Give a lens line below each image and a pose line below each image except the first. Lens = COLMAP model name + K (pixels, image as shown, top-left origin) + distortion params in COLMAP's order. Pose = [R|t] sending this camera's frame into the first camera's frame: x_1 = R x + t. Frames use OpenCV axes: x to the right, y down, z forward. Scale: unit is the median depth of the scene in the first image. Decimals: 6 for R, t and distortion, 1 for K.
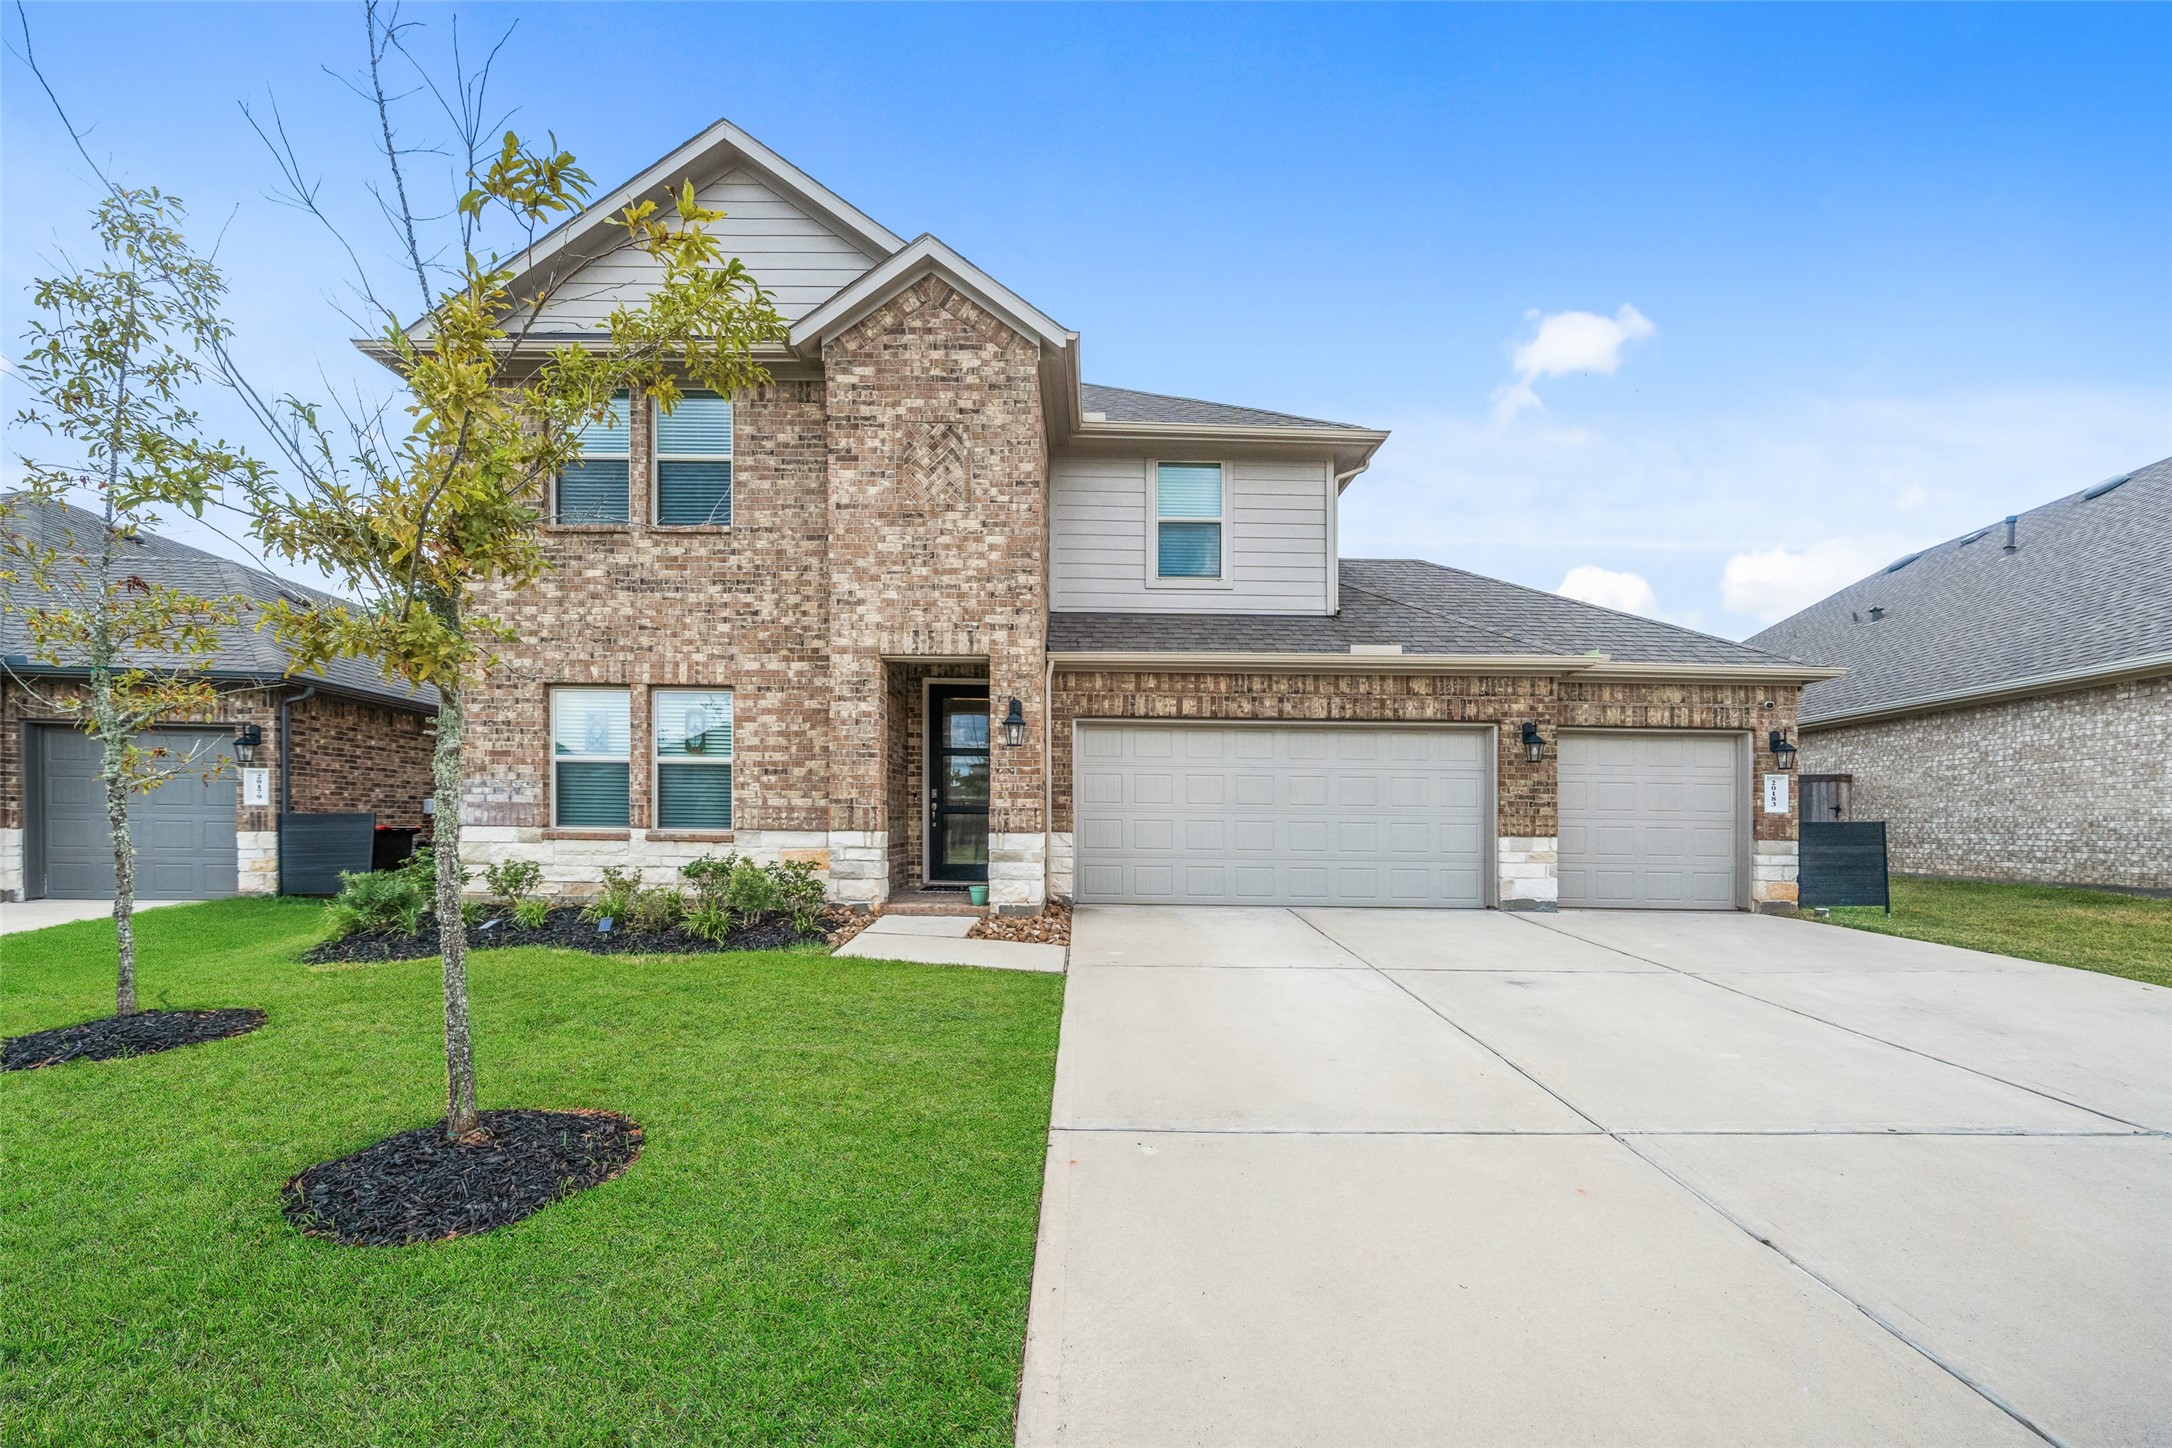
lens RADIAL K [[811.4, 0, 1098.6], [0, 811.4, 754.5], [0, 0, 1]] dist [-0.002659, 0.000020]
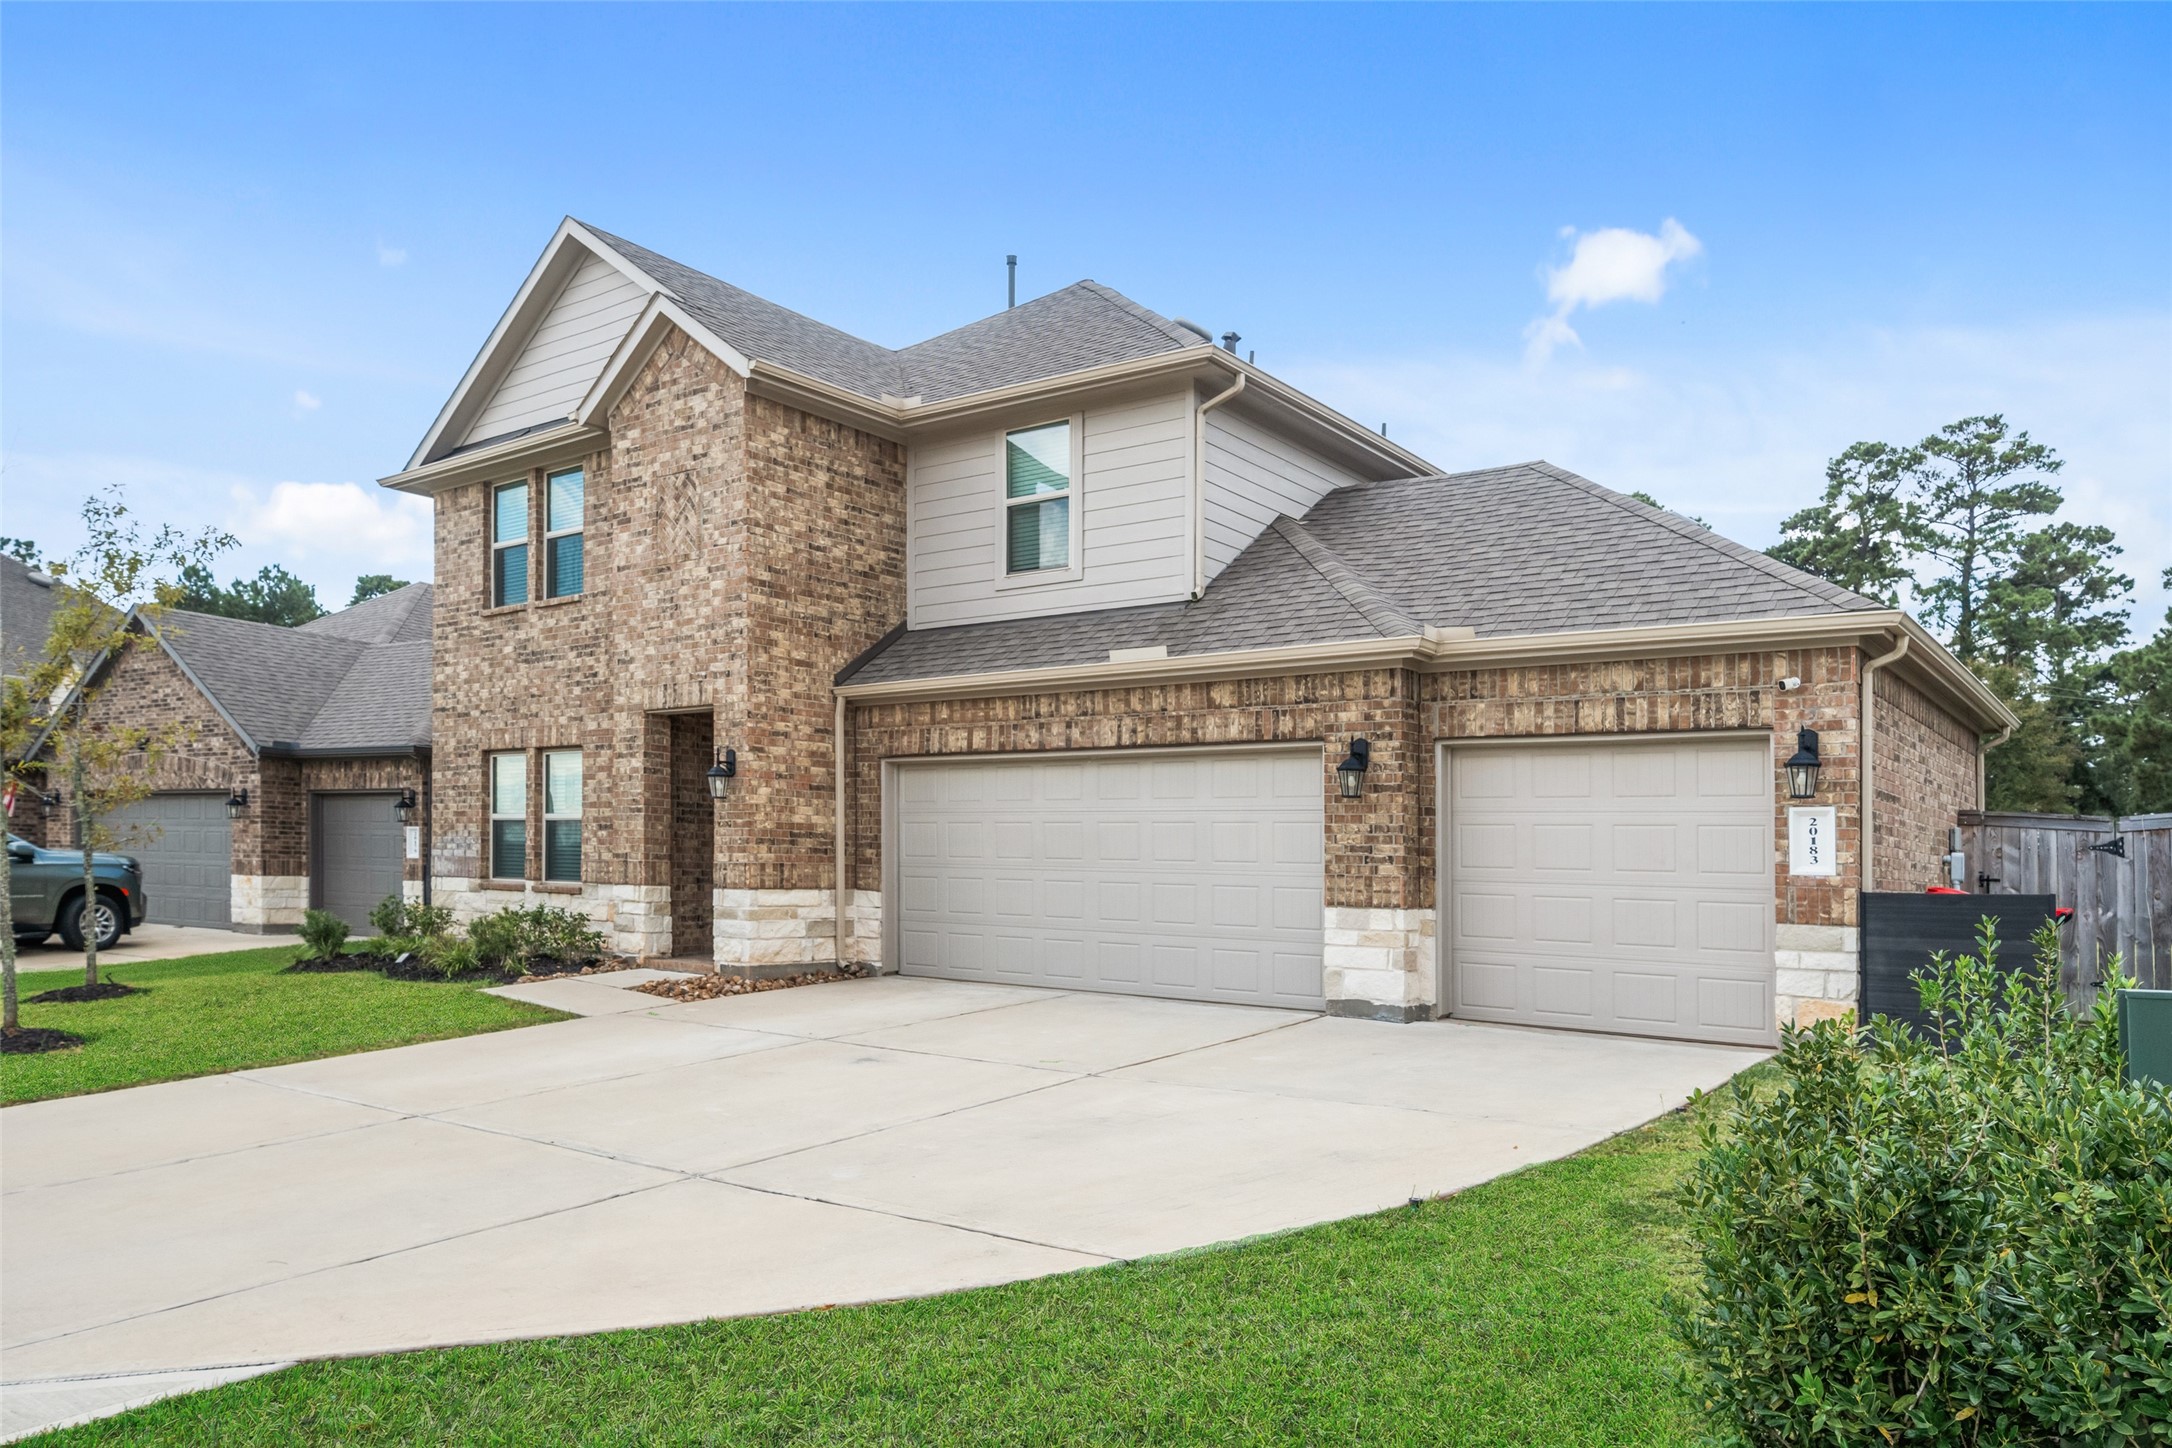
lens RADIAL K [[1361.6, 0, 1090.9], [0, 1361.6, 734.2], [0, 0, 1]] dist [0.000563, -0.000905]
pose [[0.817366, -0.051072, -0.573851, 1.004237], [0.035496, 0.998635, -0.038319, -0.007486], [0.575024, 0.010951, 0.818063, -0.060315]]
